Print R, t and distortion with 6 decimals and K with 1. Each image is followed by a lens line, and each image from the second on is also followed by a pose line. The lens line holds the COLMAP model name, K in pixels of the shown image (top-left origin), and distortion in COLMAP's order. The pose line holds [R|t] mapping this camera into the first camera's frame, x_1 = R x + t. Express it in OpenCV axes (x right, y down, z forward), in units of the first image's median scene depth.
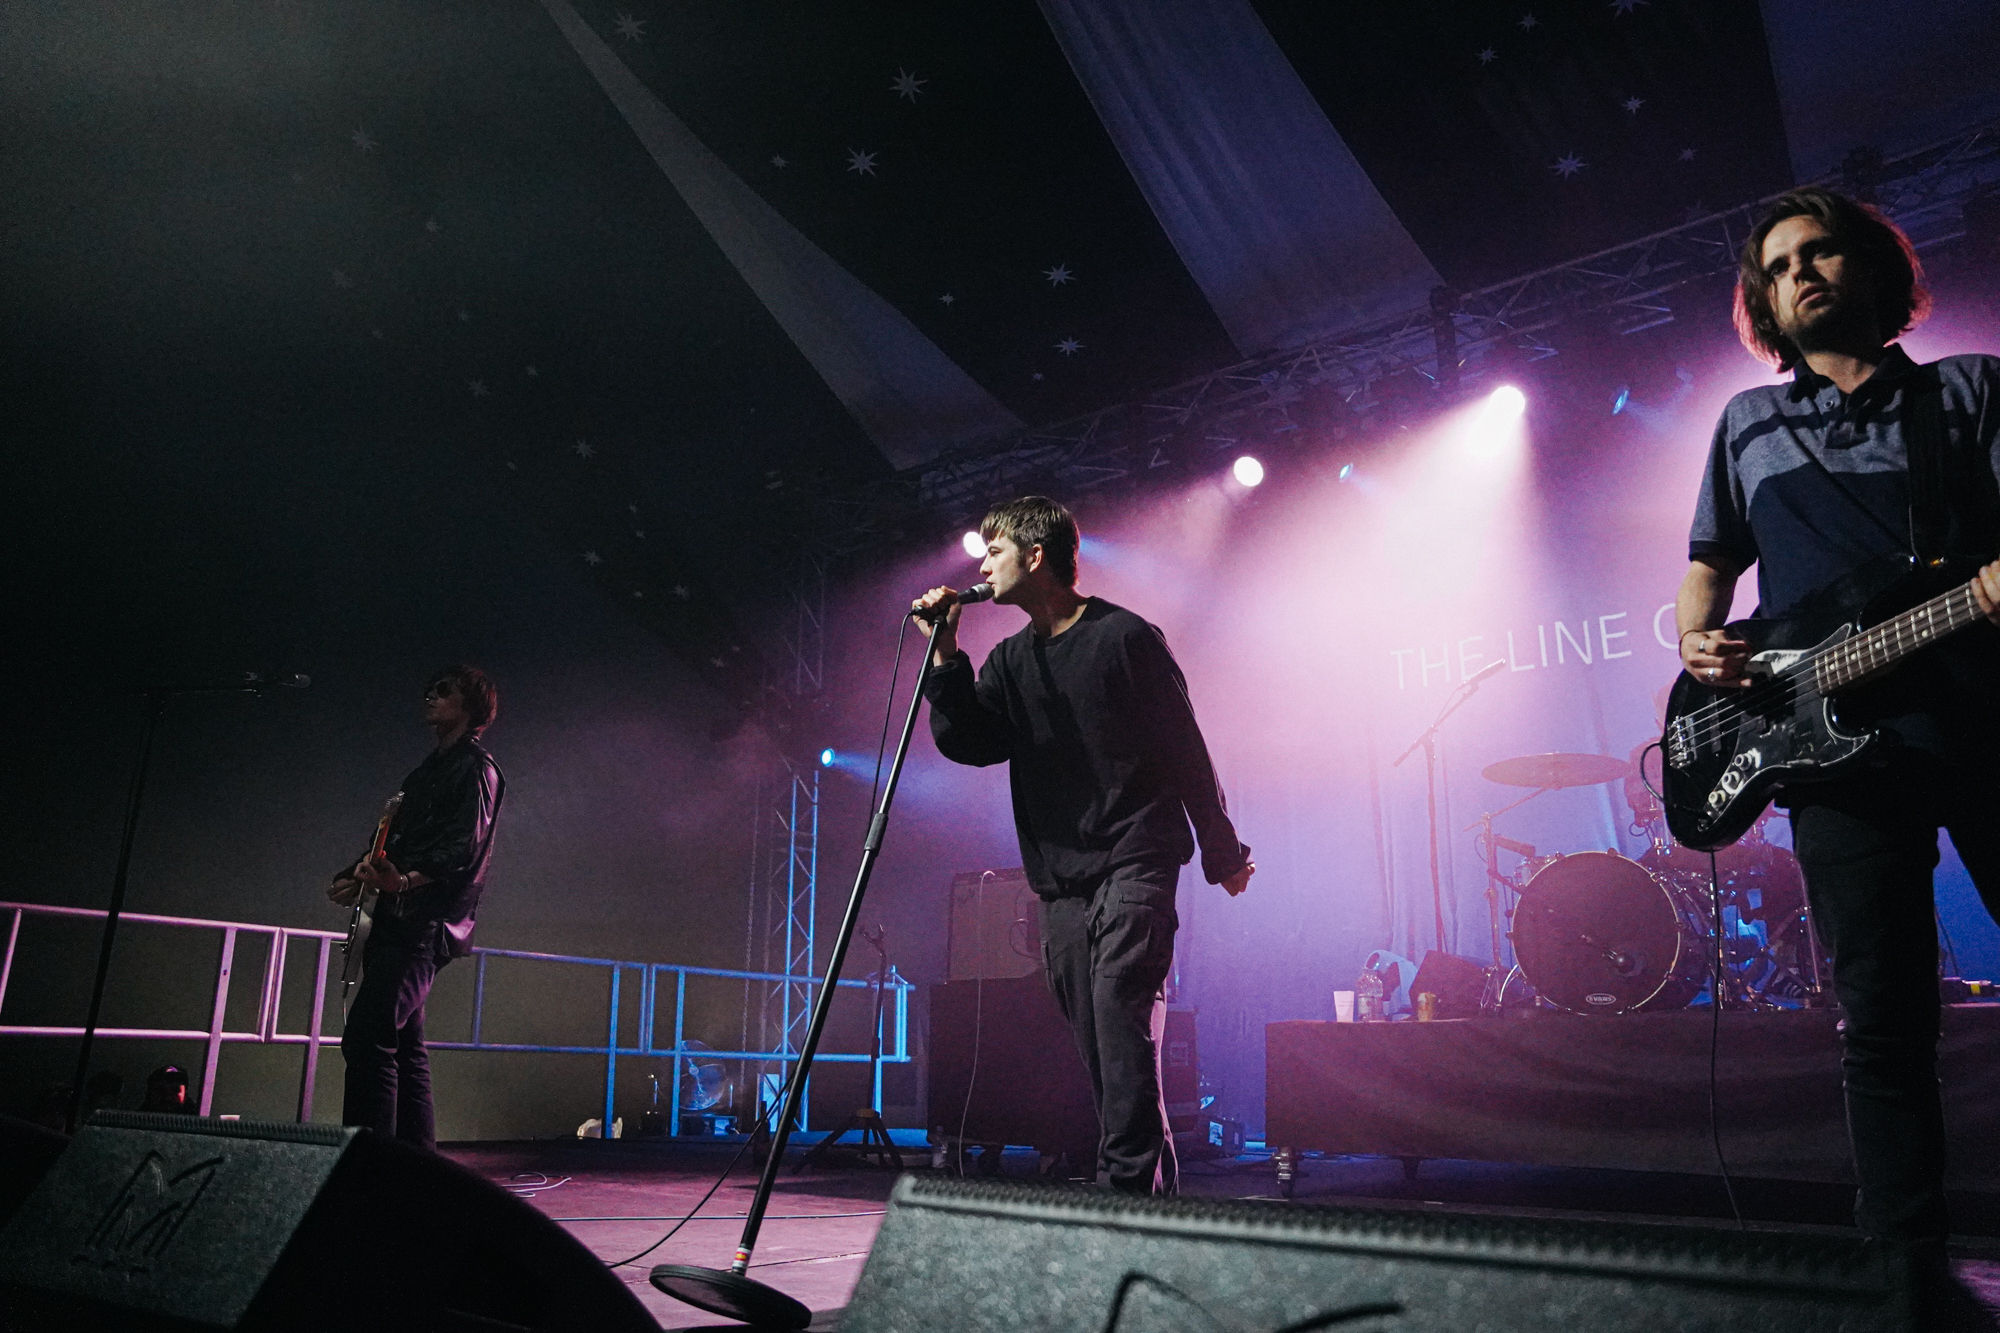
lens RADIAL K [[1379.0, 0, 1012.8], [0, 1379.0, 717.5], [0, 0, 1]] dist [-0.122887, 0.073469]
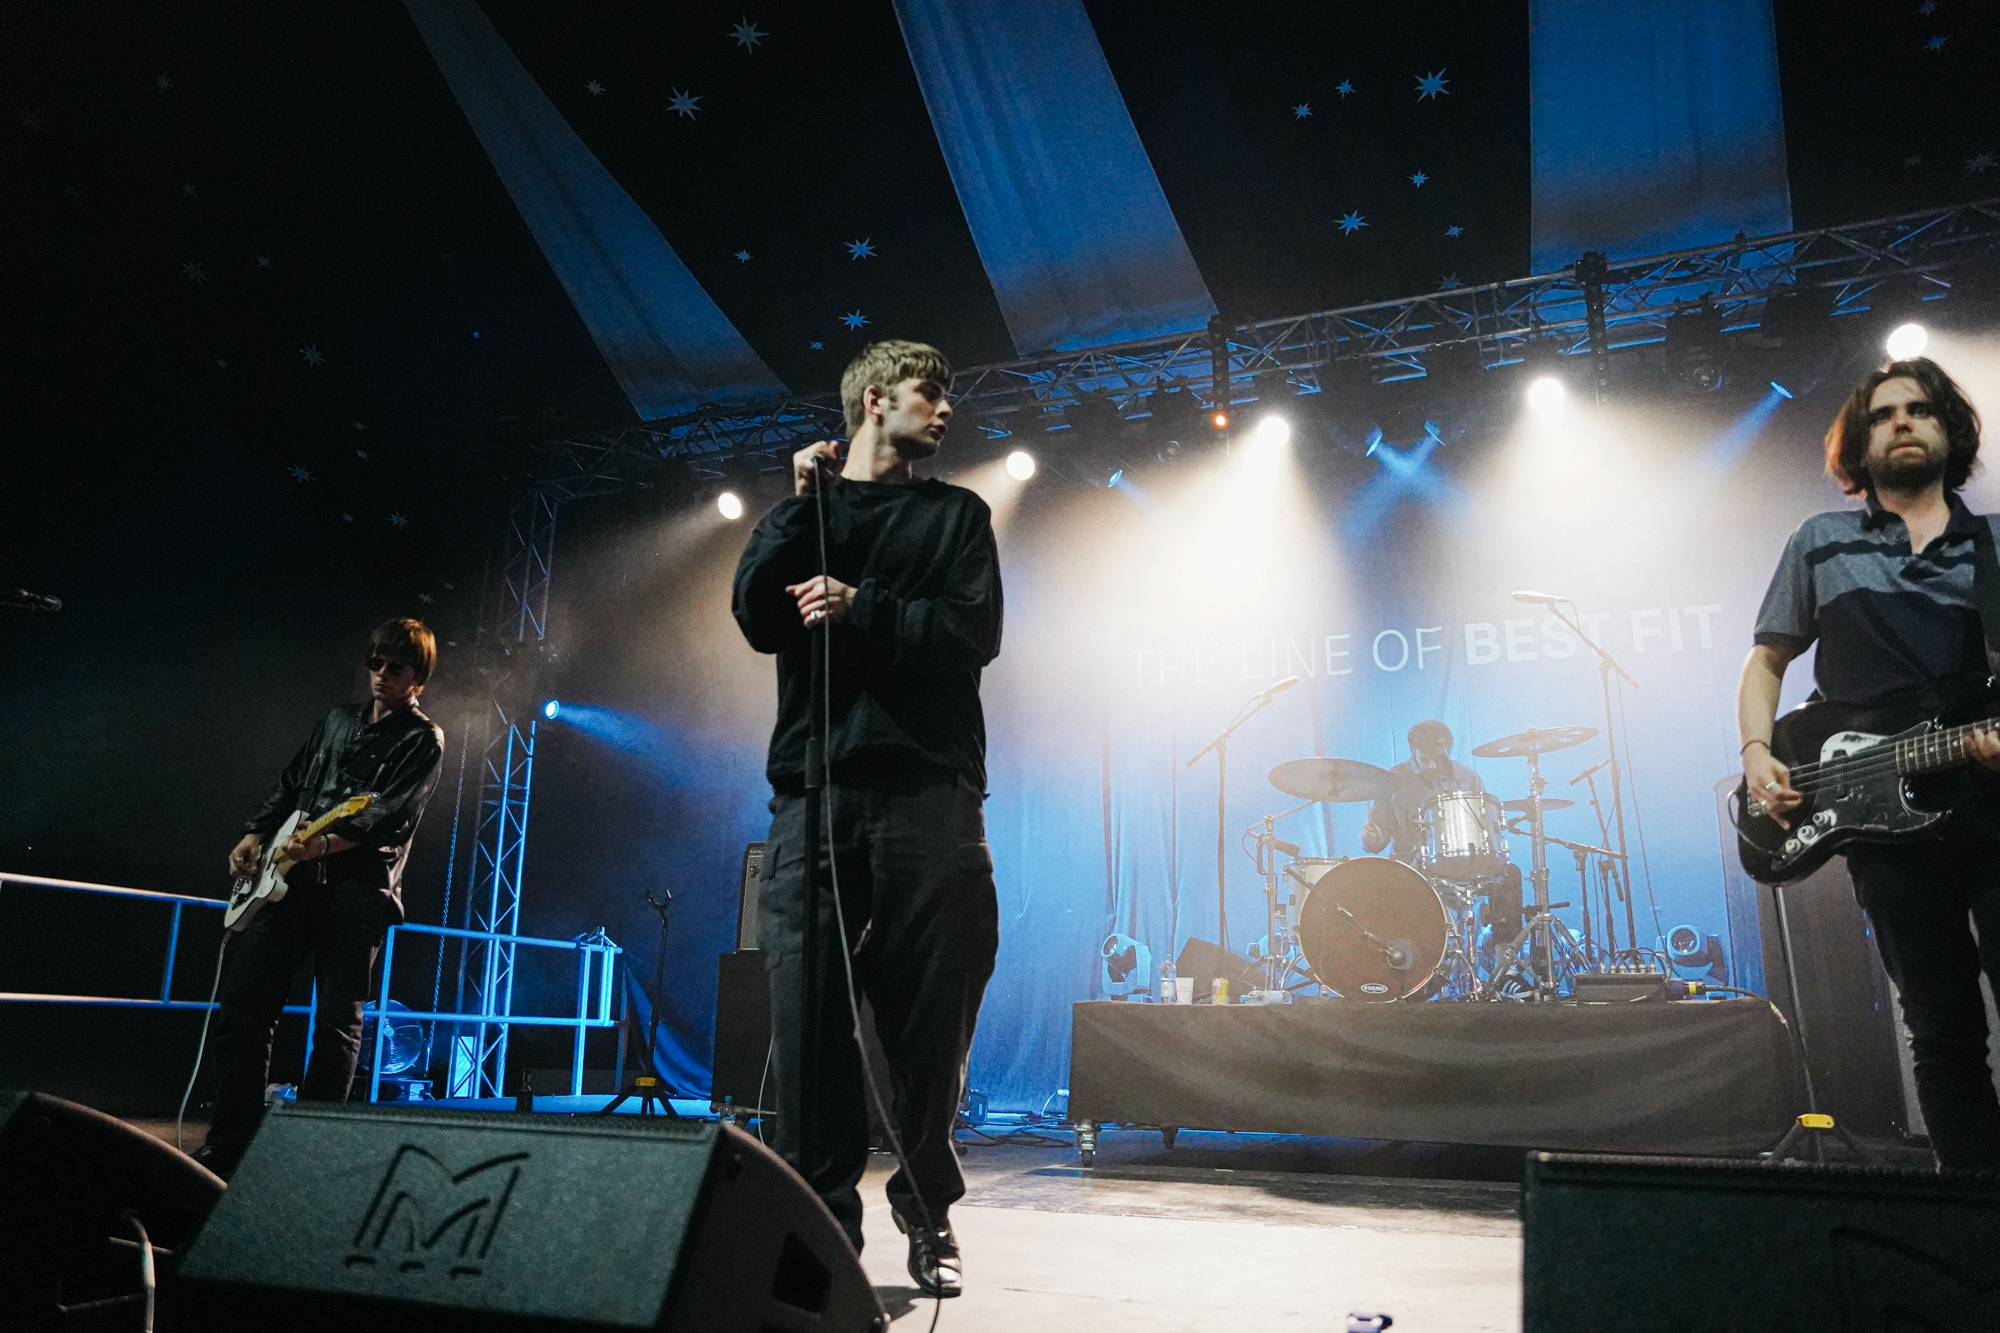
lens RADIAL K [[1379.0, 0, 1012.8], [0, 1379.0, 717.5], [0, 0, 1]] dist [-0.122887, 0.073469]
pose [[0.960704, 0.072216, 0.268017, -0.108857], [-0.078567, 0.996824, 0.013032, -0.004077], [-0.266224, -0.033577, 0.963326, -0.001753]]
